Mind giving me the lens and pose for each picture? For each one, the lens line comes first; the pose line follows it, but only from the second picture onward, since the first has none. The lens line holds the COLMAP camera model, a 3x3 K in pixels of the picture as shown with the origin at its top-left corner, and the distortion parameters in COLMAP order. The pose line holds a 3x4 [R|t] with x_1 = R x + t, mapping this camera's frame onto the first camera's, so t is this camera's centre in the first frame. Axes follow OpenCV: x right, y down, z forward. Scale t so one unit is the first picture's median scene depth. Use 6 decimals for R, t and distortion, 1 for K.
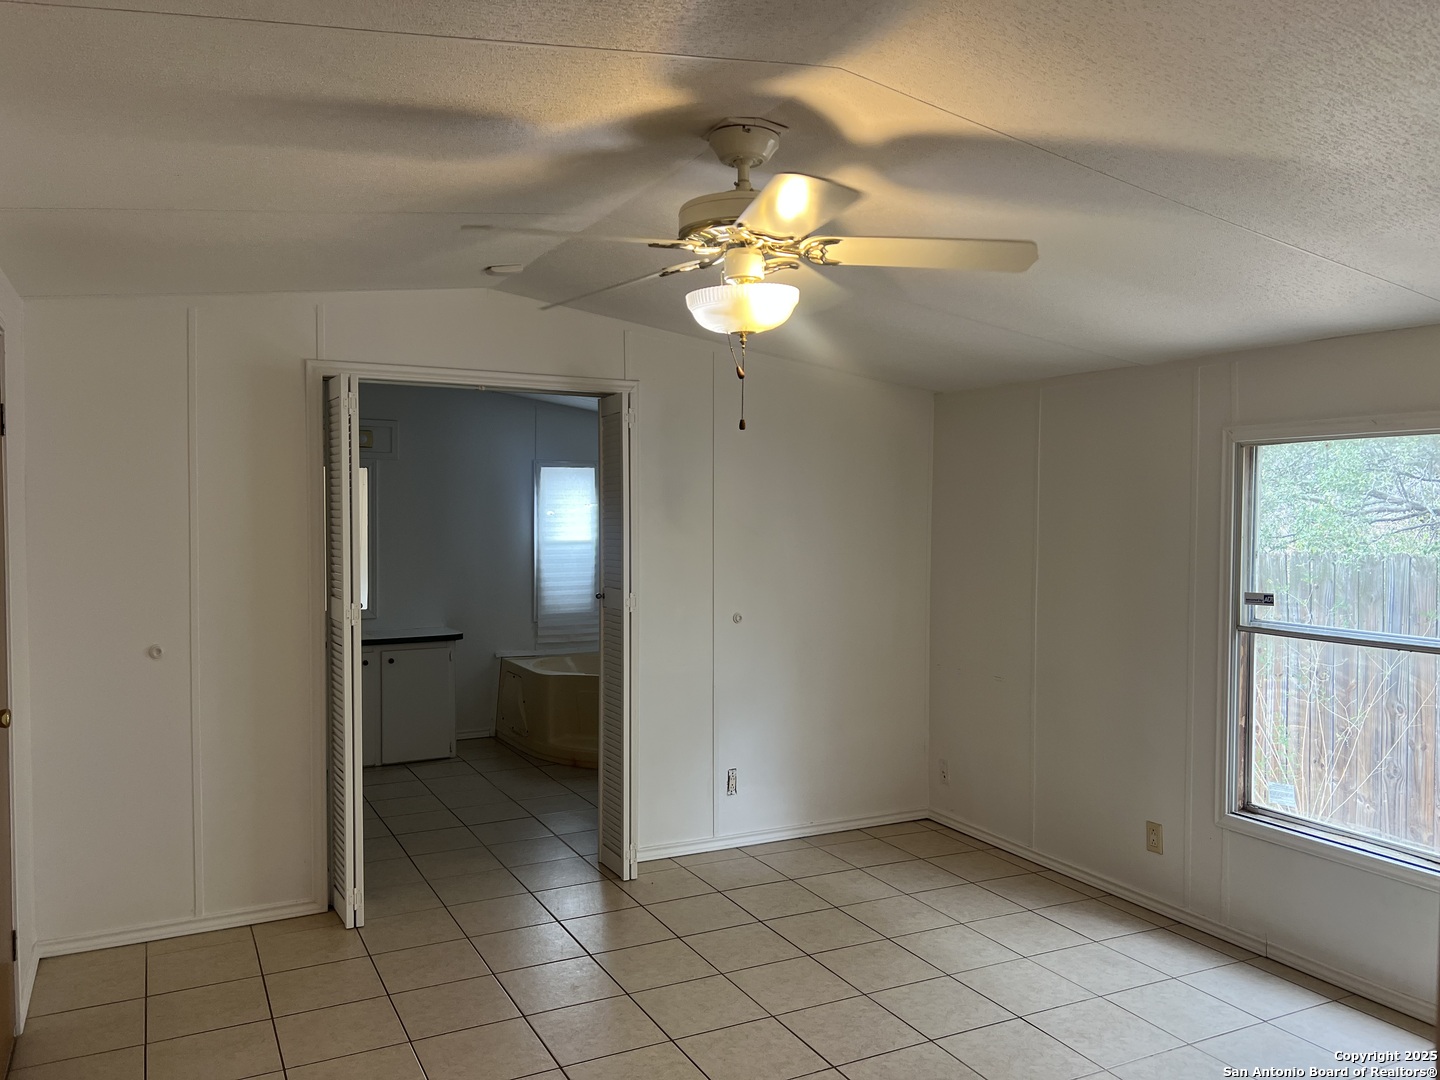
lens RADIAL K [[1081.9, 0, 719.2], [0, 1081.9, 537.5], [0, 0, 1]] dist [0.068985, -0.092539]
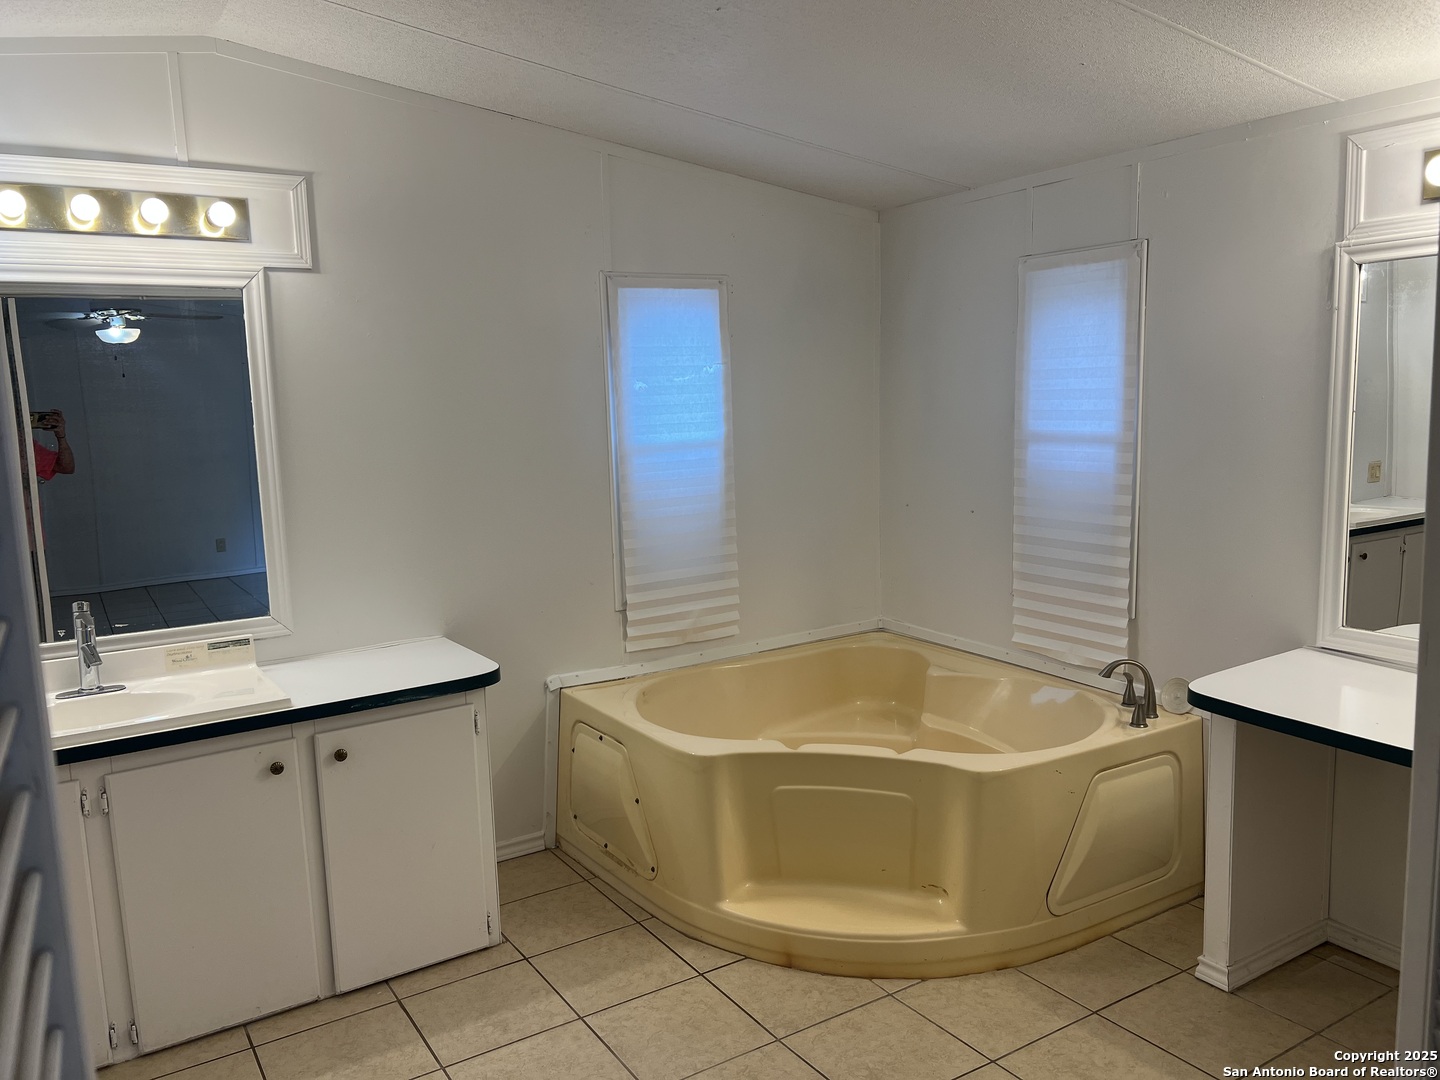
lens RADIAL K [[1081.9, 0, 712.2], [0, 1081.9, 549.9], [0, 0, 1]] dist [0.068985, -0.092539]
pose [[0.995187, -0.044561, 0.087272, -0.168178], [0.033678, 0.991906, 0.122426, -0.008093], [-0.092021, -0.118897, 0.988633, 0.509952]]
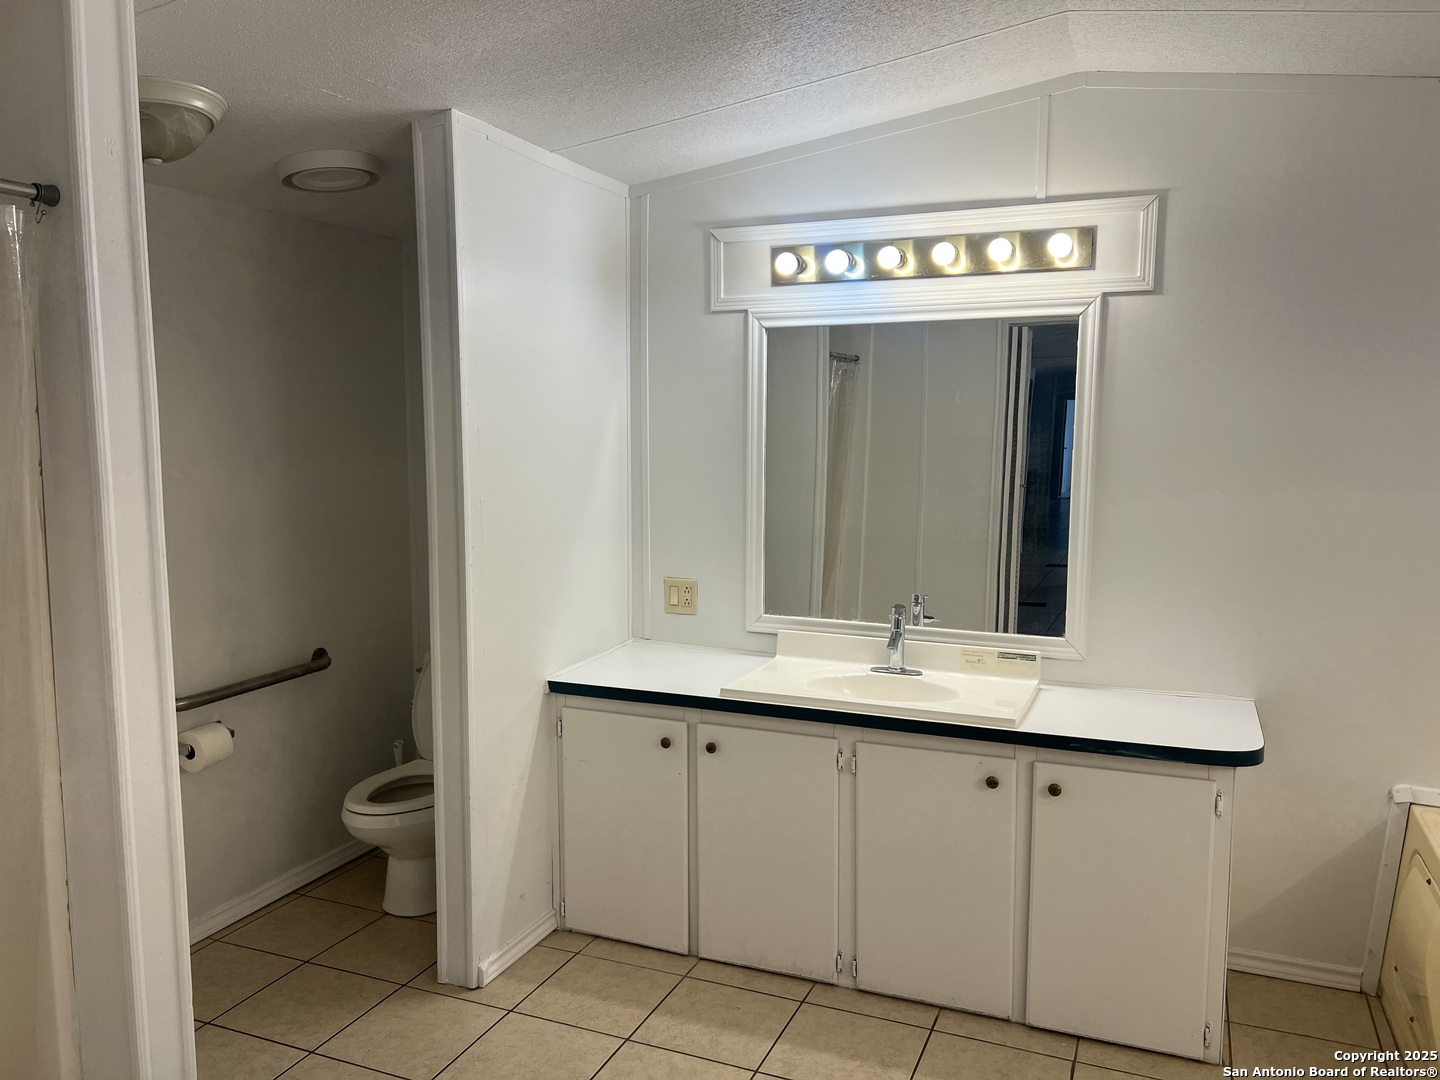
lens RADIAL K [[1081.9, 0, 719.4], [0, 1081.9, 559.5], [0, 0, 1]] dist [0.068985, -0.092539]
pose [[0.644899, 0.094448, -0.758409, -0.071858], [-0.014852, 0.993696, 0.111120, -0.012739], [0.764123, -0.060397, 0.642236, 0.563172]]
